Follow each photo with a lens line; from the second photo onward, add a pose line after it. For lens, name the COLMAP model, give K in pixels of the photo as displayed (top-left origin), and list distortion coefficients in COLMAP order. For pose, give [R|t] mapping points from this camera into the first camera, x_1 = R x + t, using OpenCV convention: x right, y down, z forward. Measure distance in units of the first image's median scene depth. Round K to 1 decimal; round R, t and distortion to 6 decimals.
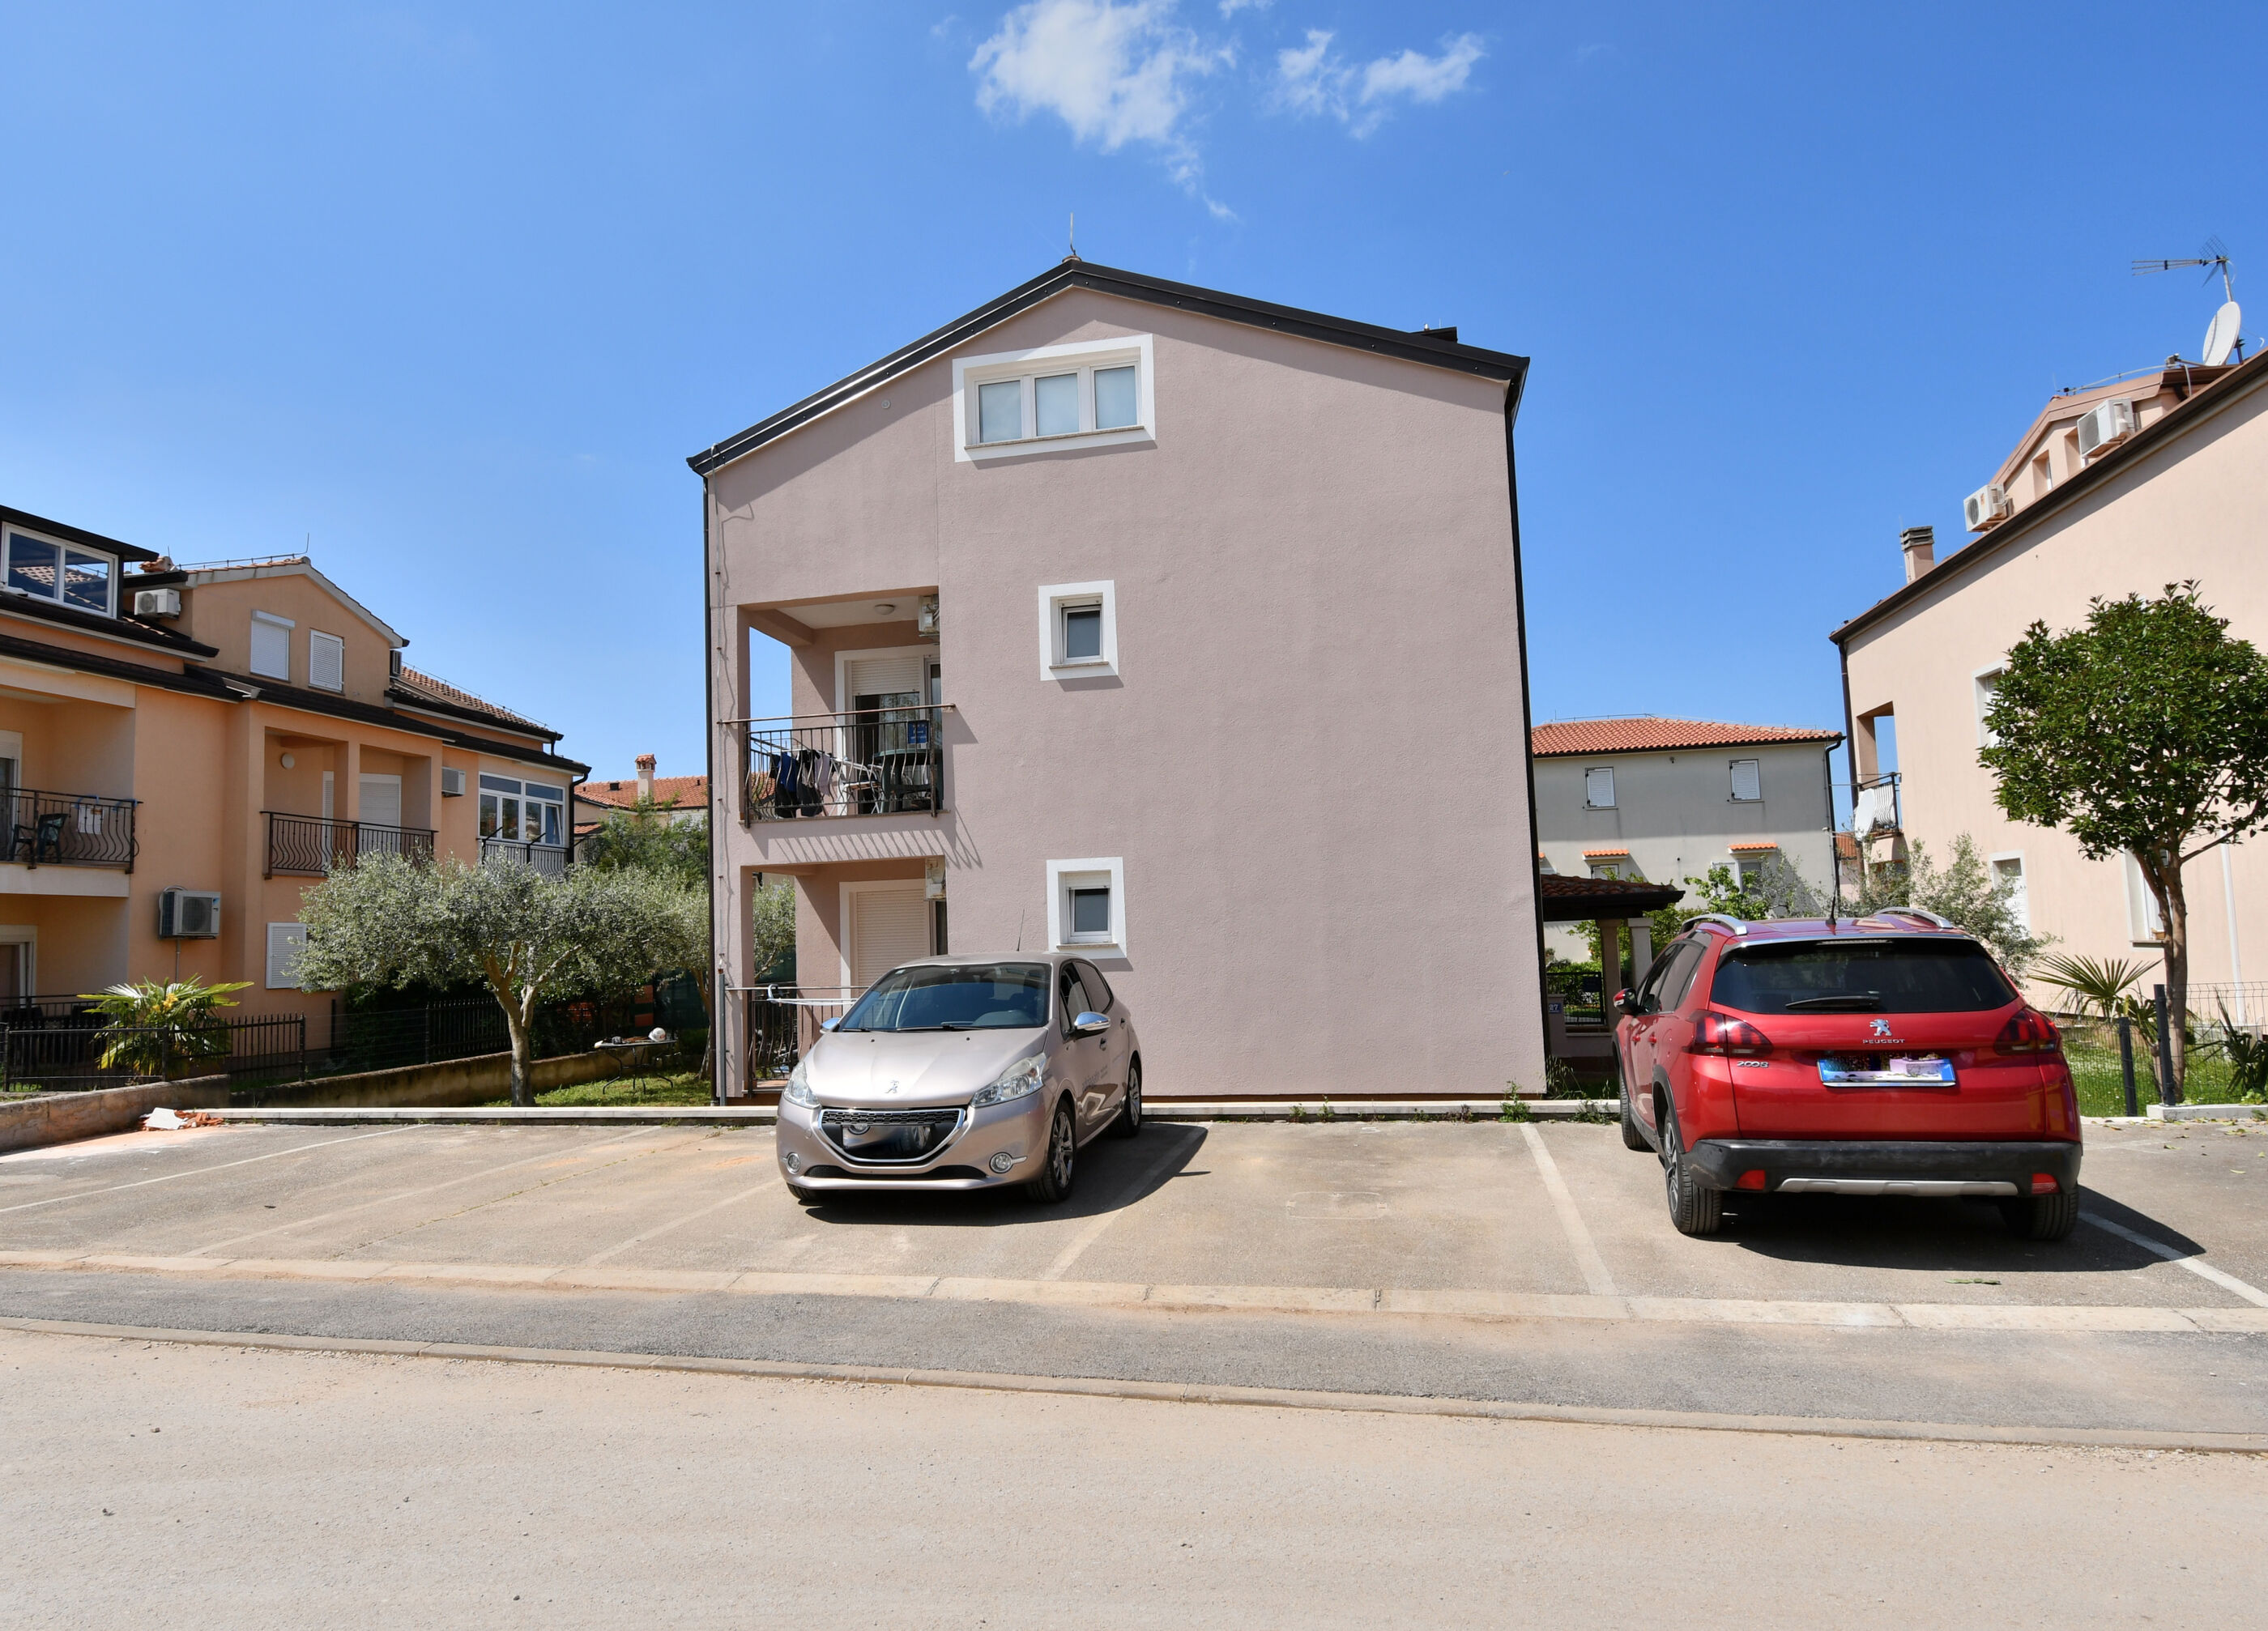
lens RADIAL K [[1364.5, 0, 1134.0], [0, 1364.5, 815.5], [0, 0, 1]] dist [-0.003287, -0.001560]
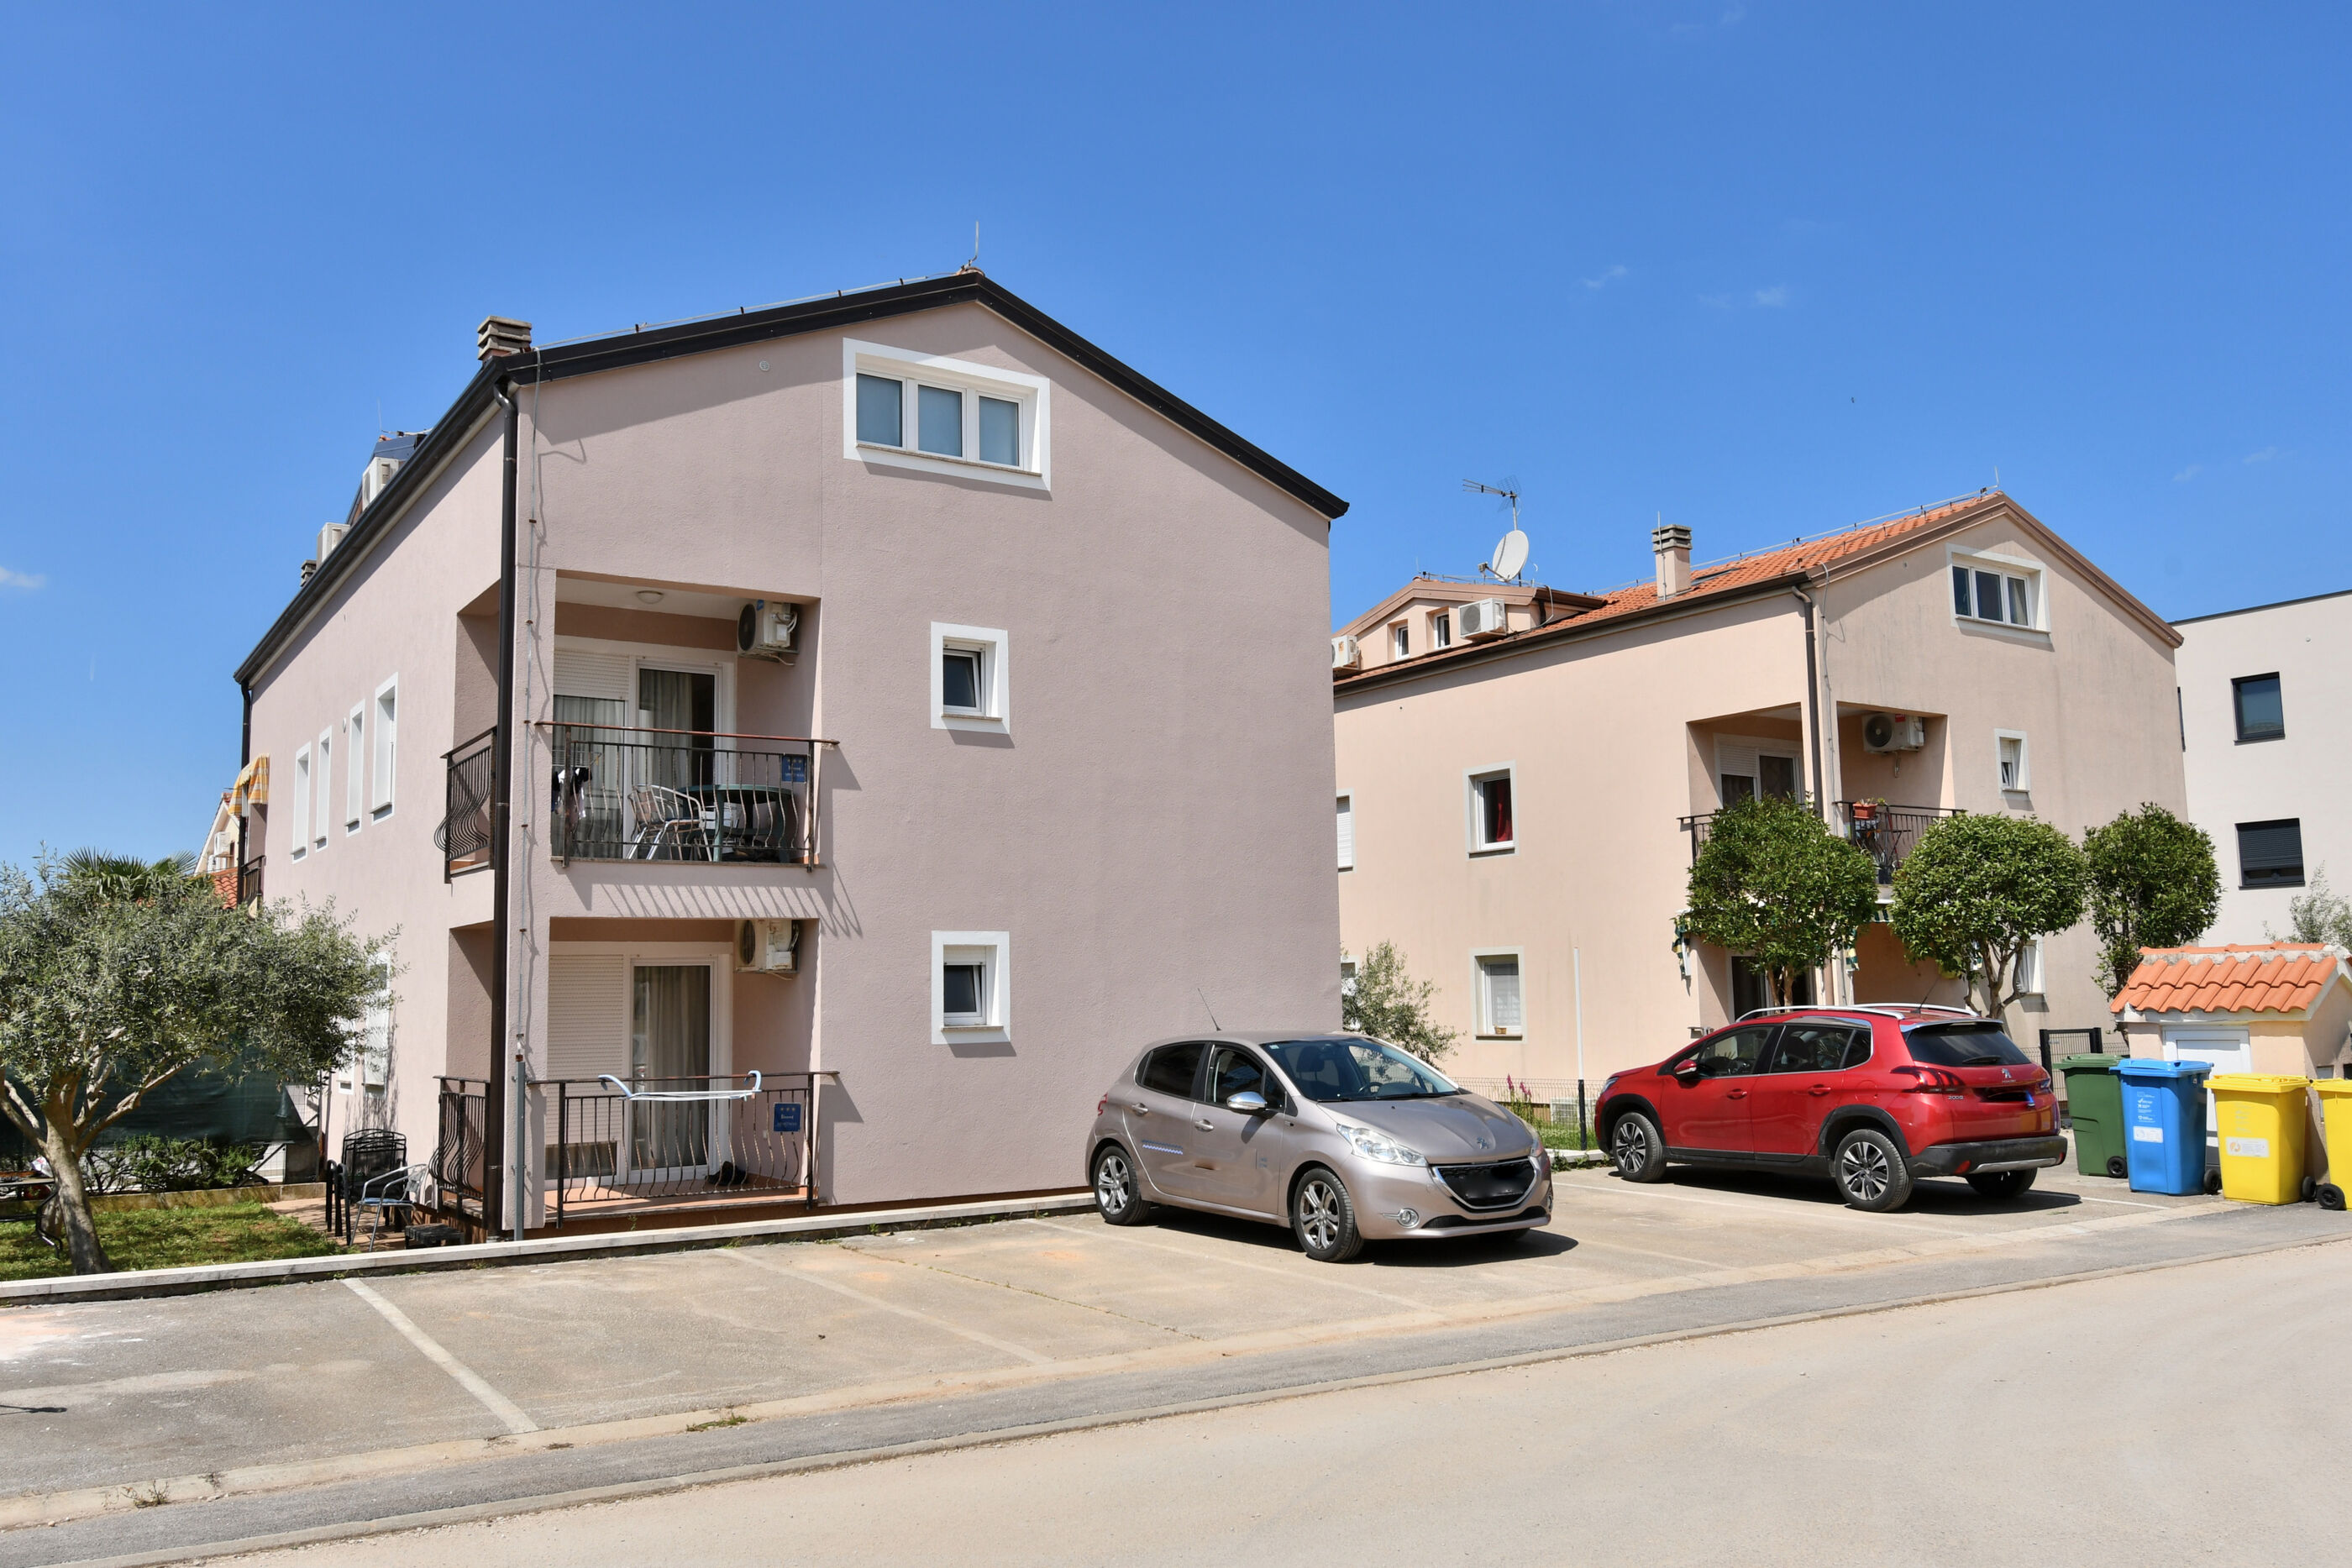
lens RADIAL K [[1812.5, 0, 1176.0], [0, 1812.5, 784.0], [0, 0, 1]] dist [-0.038919, -0.000991]
pose [[0.688717, 0.104823, 0.717413, -0.789138], [-0.070573, 0.994487, -0.077556, 0.017223], [-0.721587, 0.002784, 0.692318, 0.068670]]
